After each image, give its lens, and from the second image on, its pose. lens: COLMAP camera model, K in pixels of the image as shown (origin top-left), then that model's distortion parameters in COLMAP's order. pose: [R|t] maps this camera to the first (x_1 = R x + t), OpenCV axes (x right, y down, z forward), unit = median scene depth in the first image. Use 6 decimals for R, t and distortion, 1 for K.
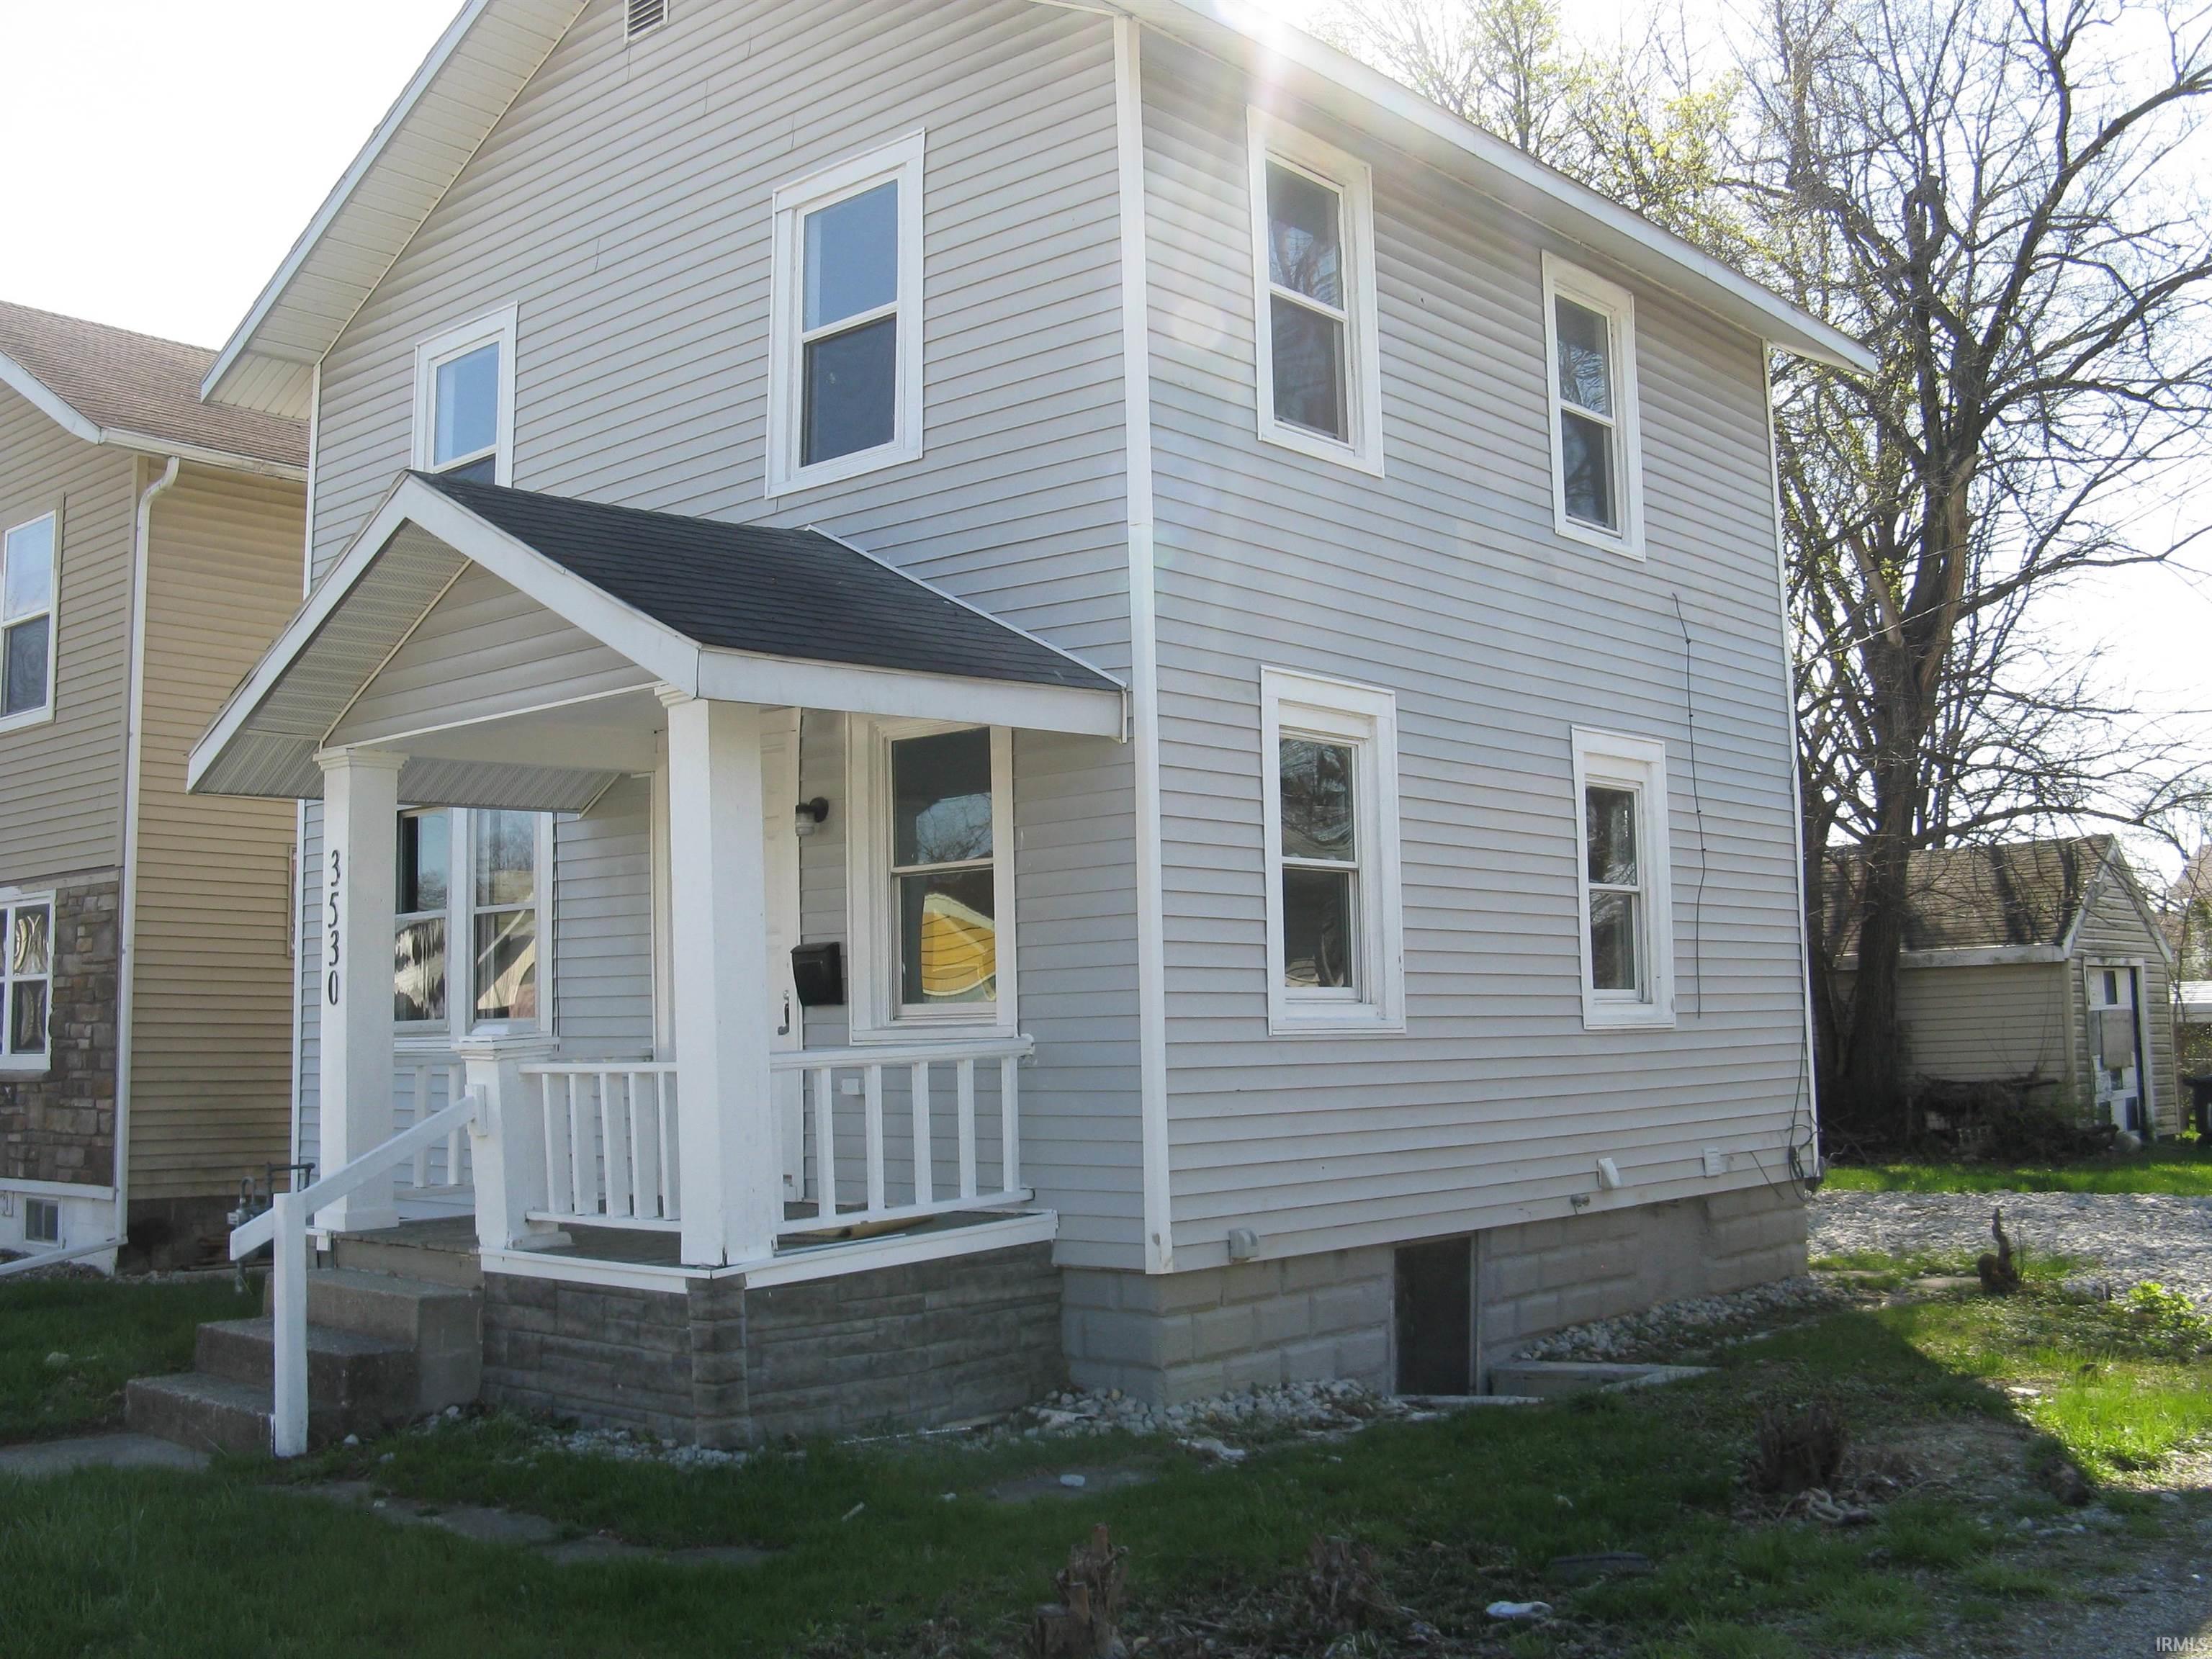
lens RADIAL K [[2232.9, 0, 1083.3], [0, 2232.9, 773.2], [0, 0, 1]] dist [-0.205873, 0.219411]
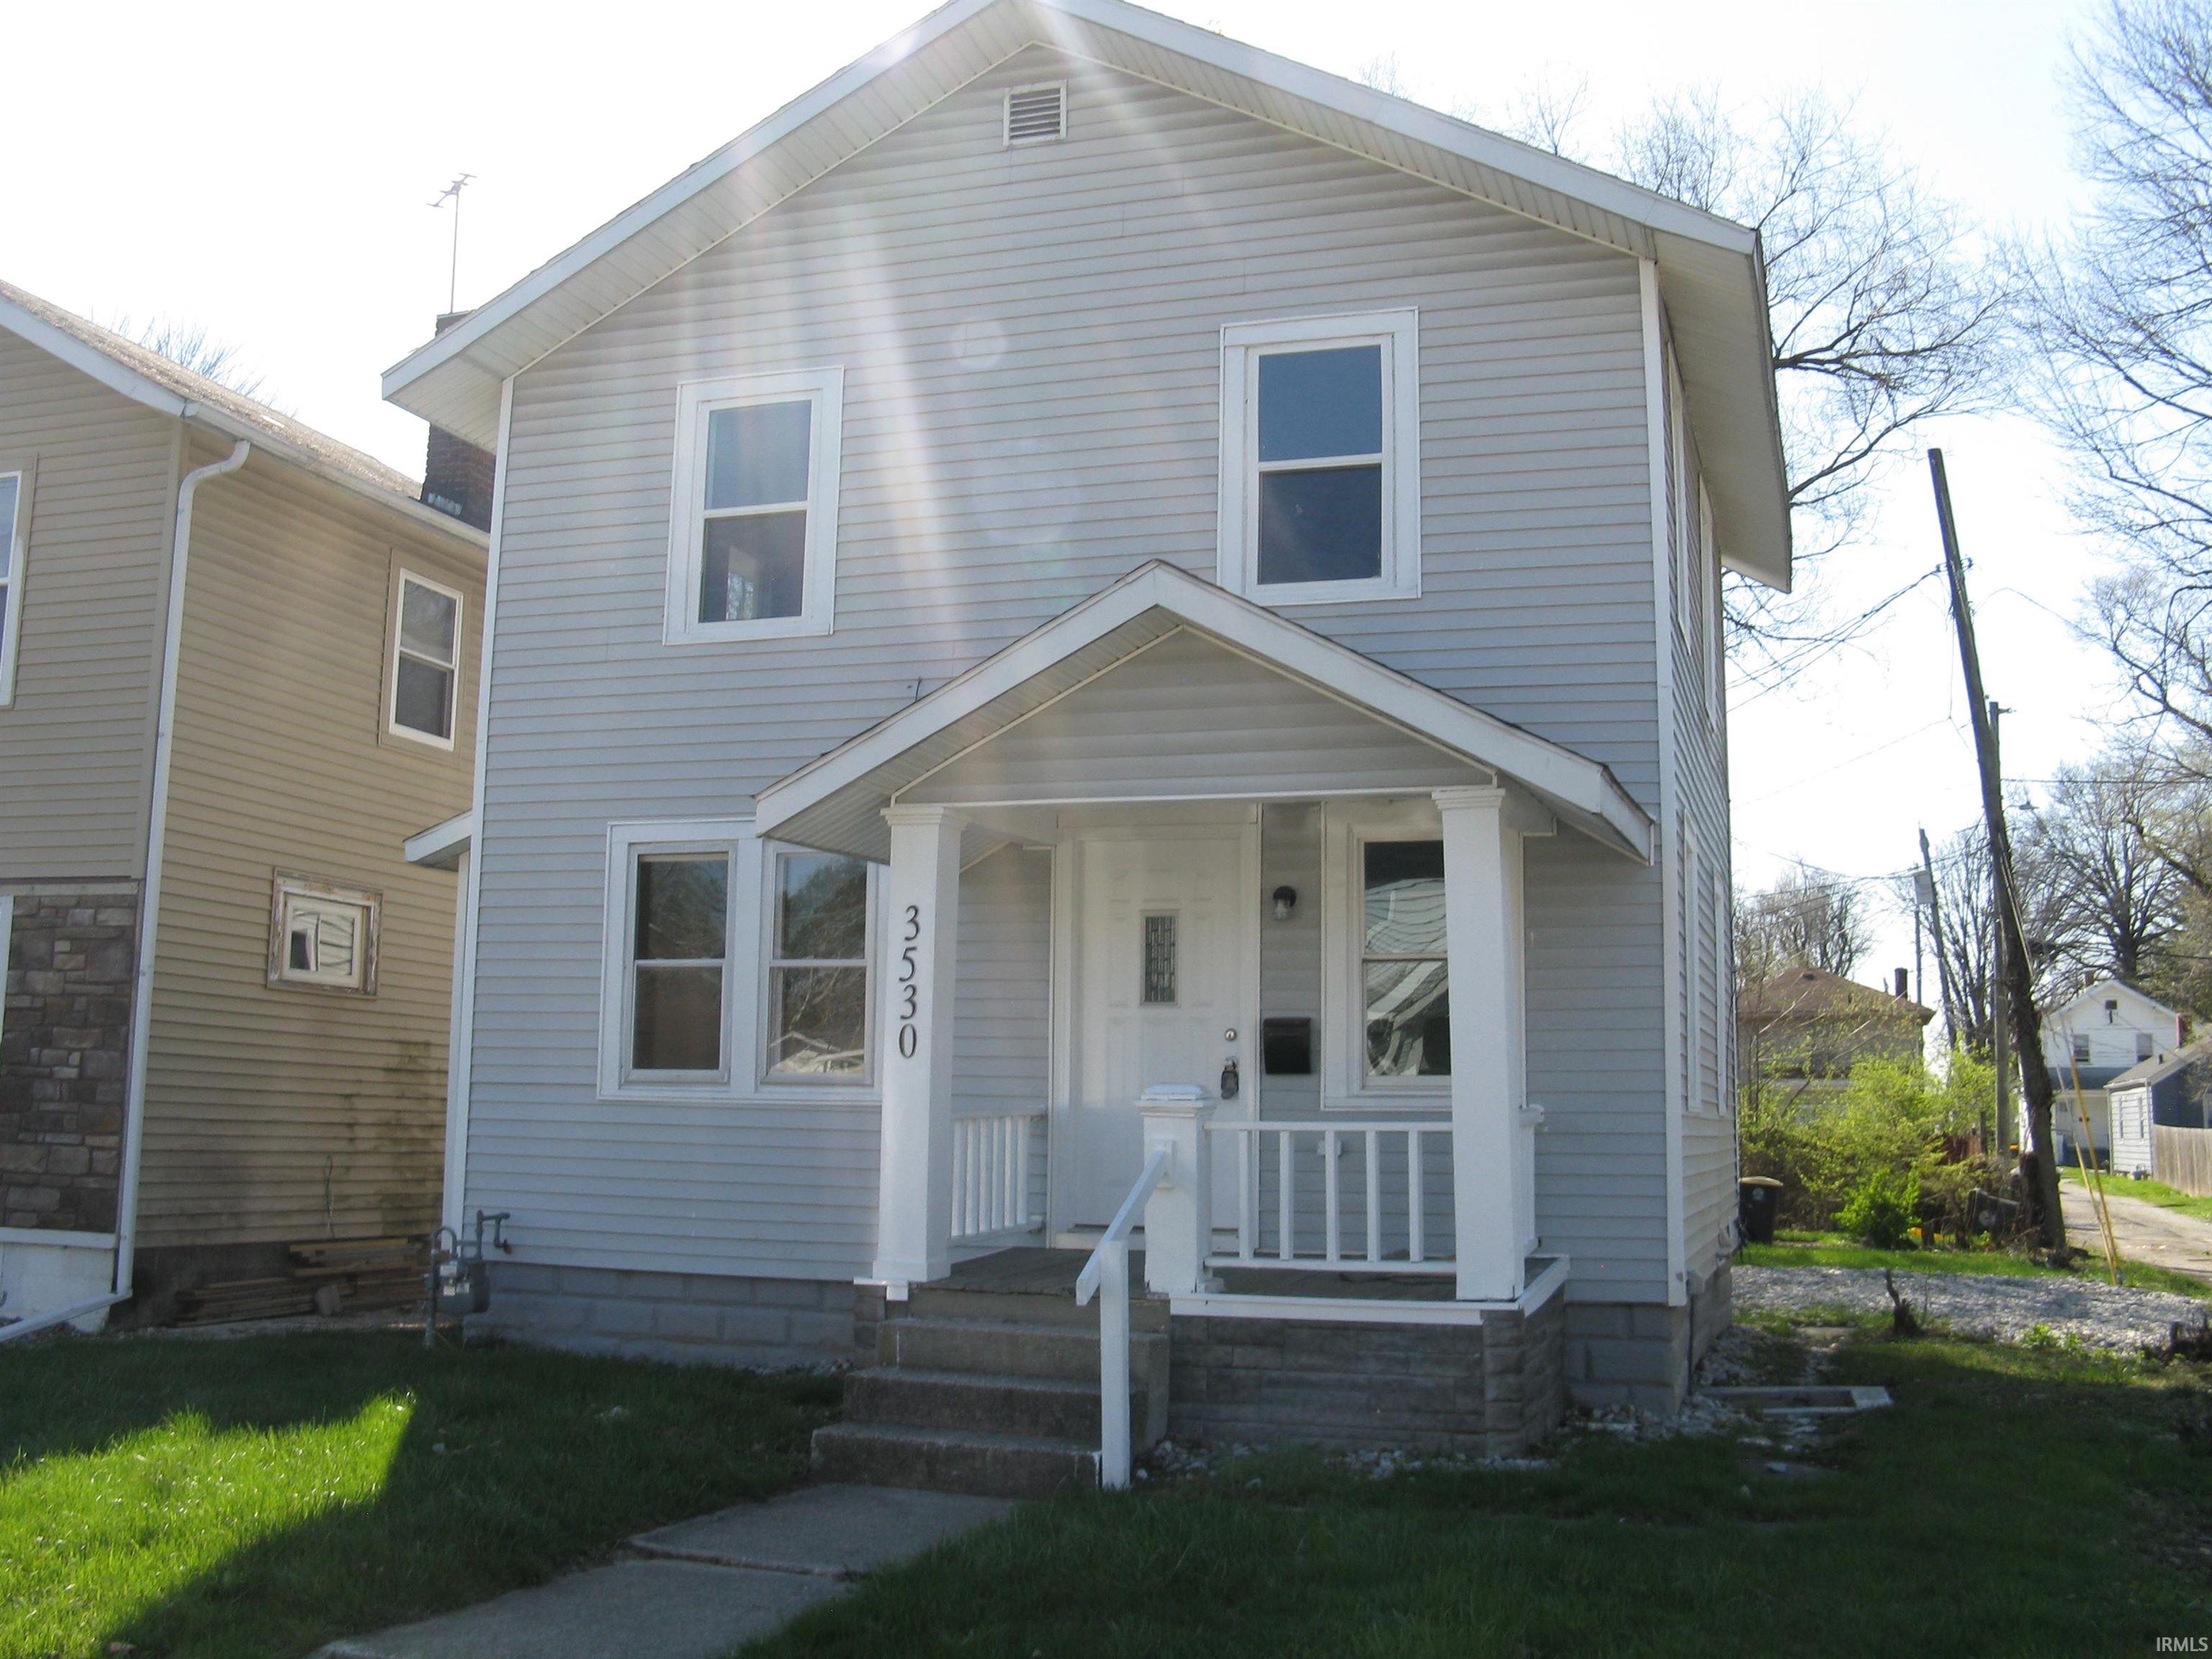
lens RADIAL K [[2232.9, 0, 1083.3], [0, 2232.9, 773.2], [0, 0, 1]] dist [-0.205873, 0.219411]
pose [[0.919135, 0.094544, 0.382430, -0.657760], [-0.081001, 0.995388, -0.051401, 0.020575], [-0.385525, 0.016268, 0.922554, 0.014900]]
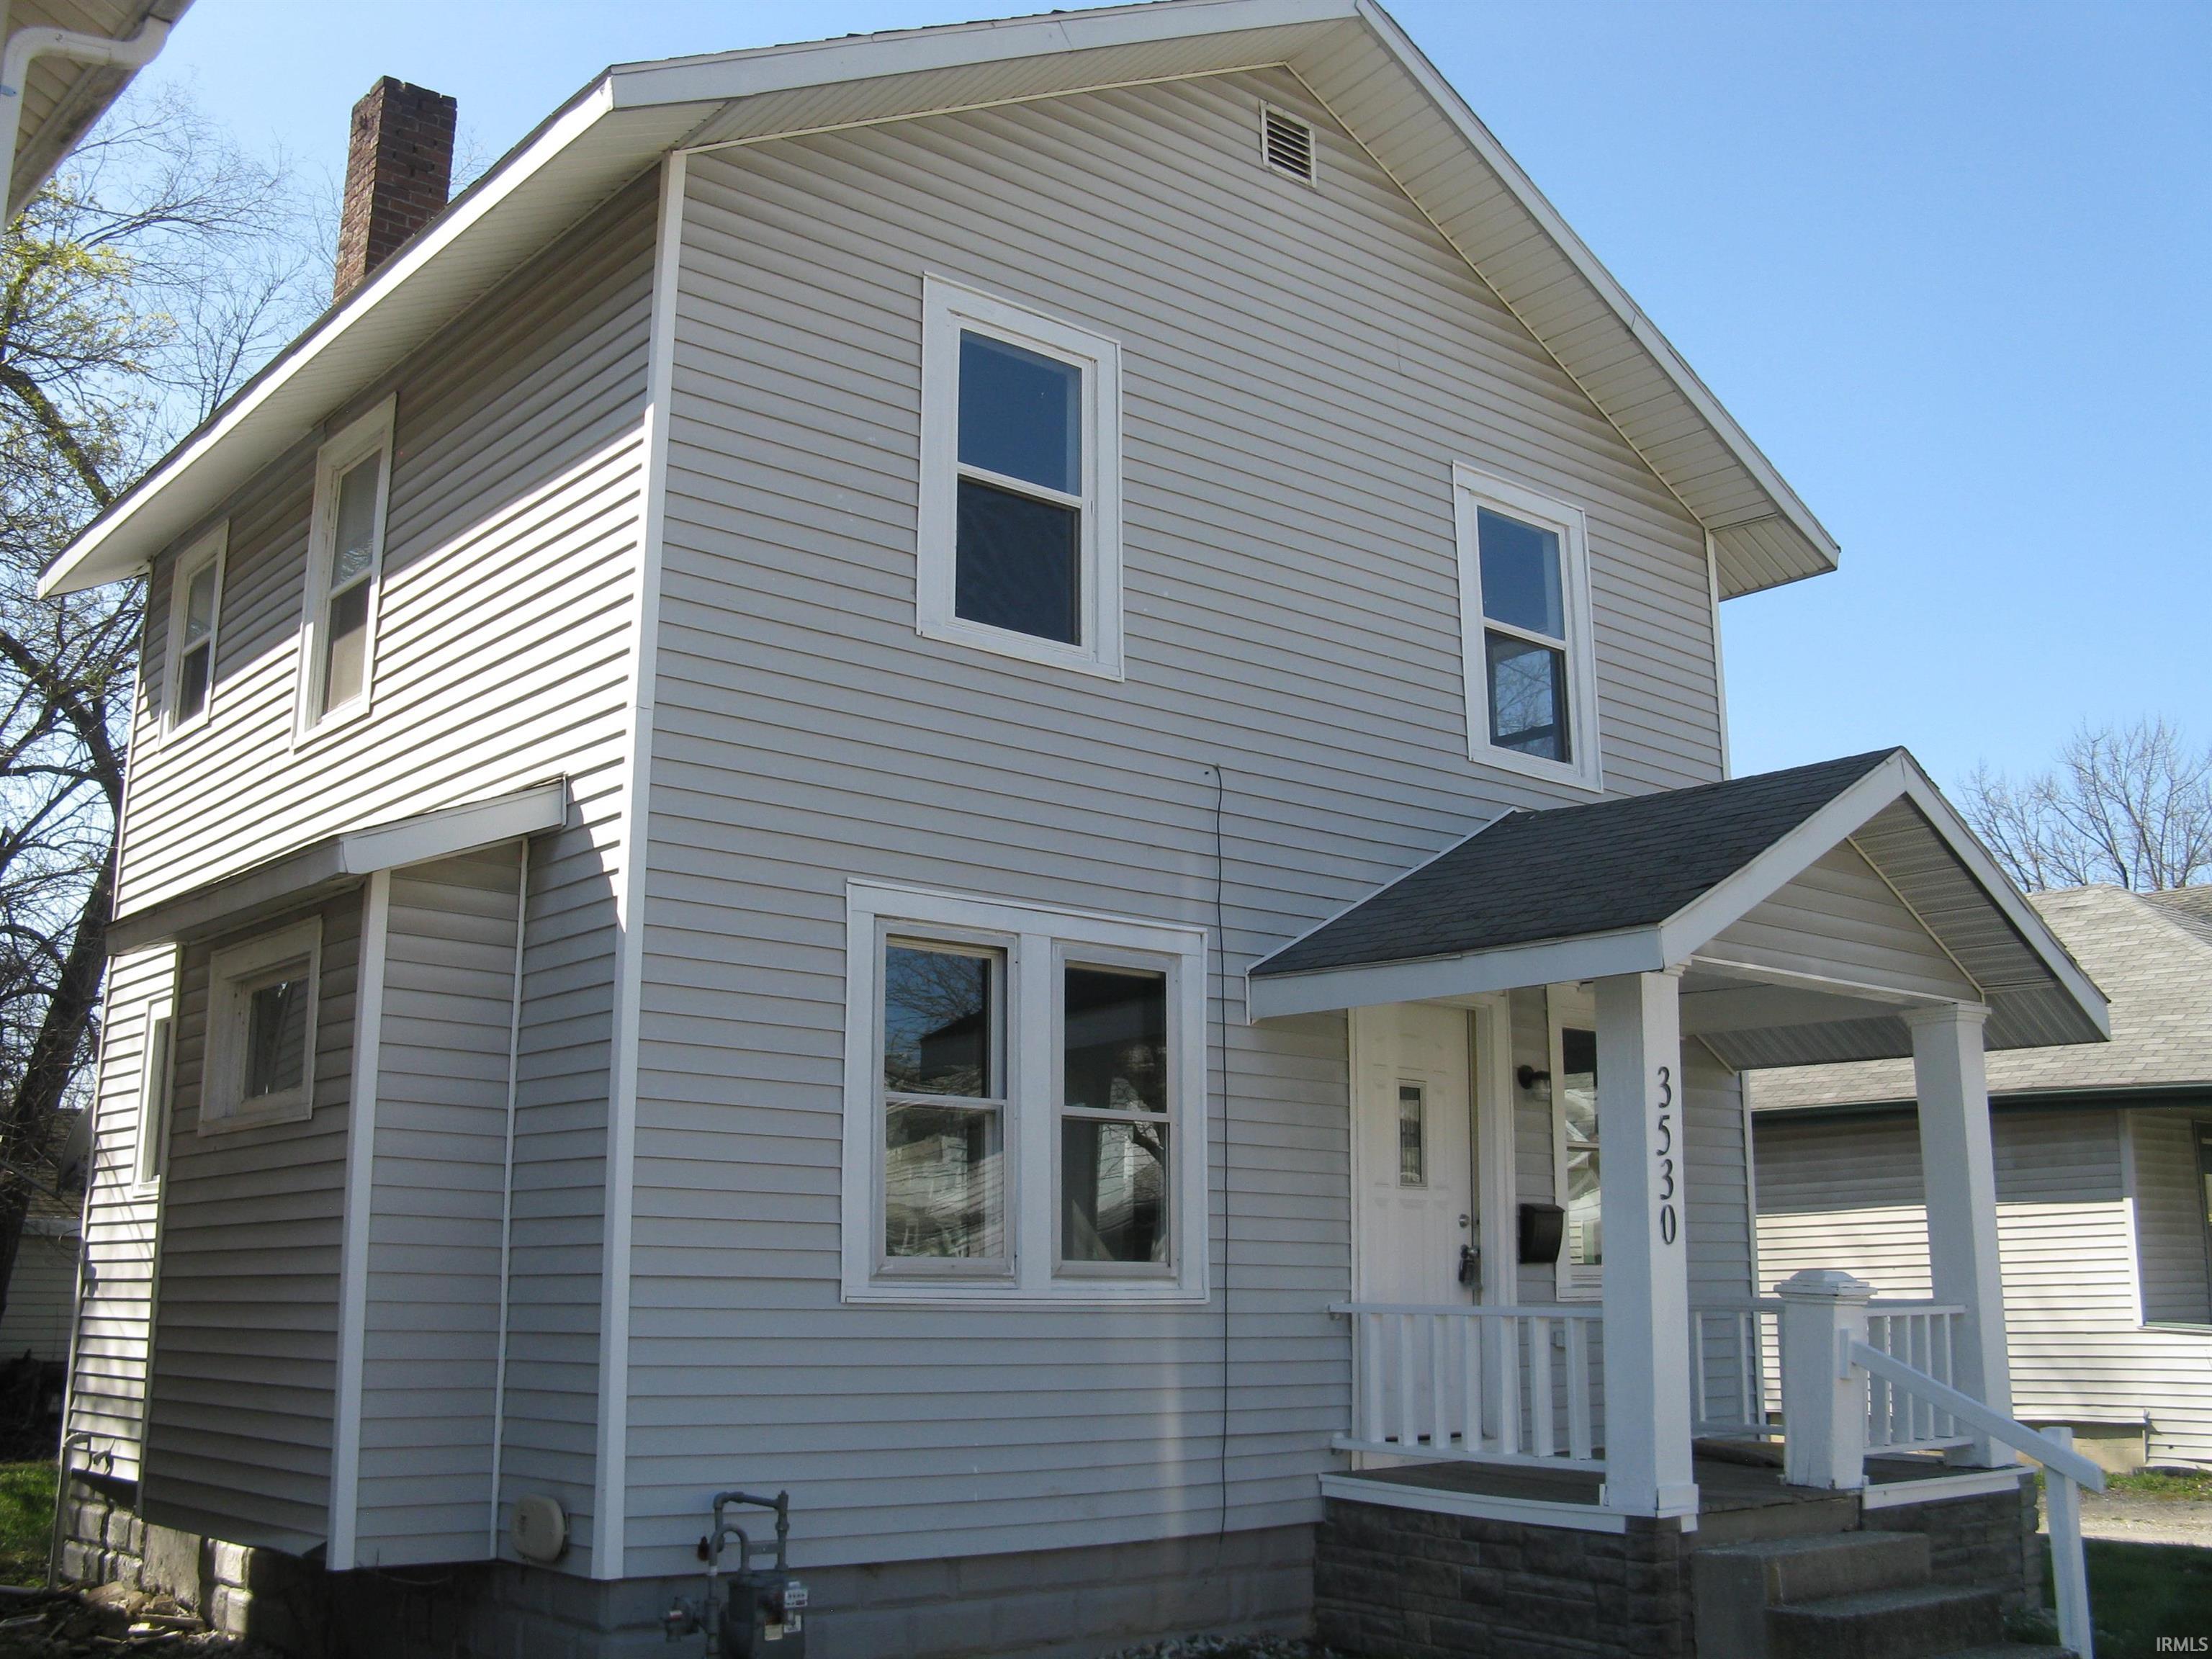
lens RADIAL K [[2232.9, 0, 1083.3], [0, 2232.9, 773.2], [0, 0, 1]] dist [-0.205873, 0.219411]
pose [[0.146557, 0.251653, 0.956657, -1.223173], [-0.124183, 0.964129, -0.234594, 0.154084], [-0.981376, -0.084420, 0.172551, 1.065601]]
